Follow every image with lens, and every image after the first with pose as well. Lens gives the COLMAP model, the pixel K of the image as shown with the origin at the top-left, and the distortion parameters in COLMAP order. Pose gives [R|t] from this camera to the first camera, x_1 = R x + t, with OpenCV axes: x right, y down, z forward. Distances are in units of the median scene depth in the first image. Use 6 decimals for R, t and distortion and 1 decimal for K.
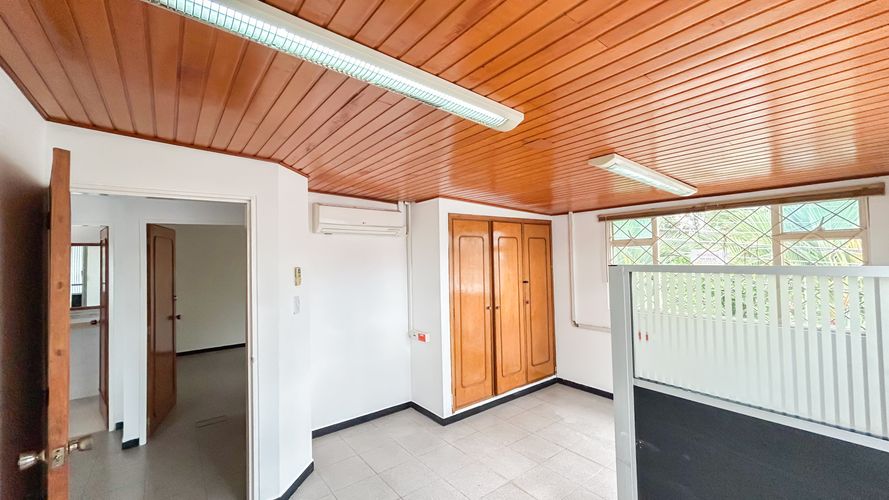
lens RADIAL K [[355.6, 0, 442.5], [0, 355.6, 249.1], [0, 0, 1]] dist [-0.000479, 0.000637]
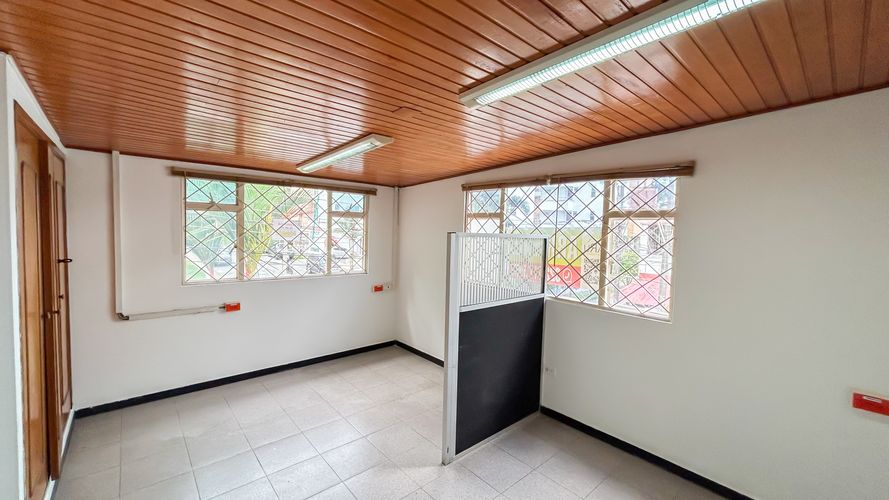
lens RADIAL K [[355.6, 0, 441.9], [0, 355.6, 249.2], [0, 0, 1]] dist [-0.000479, 0.000637]
pose [[-0.053282, -0.037286, 0.997883, -0.406930], [-0.051470, 0.998077, 0.034545, 0.028198], [-0.997252, -0.049521, -0.055099, 0.504683]]
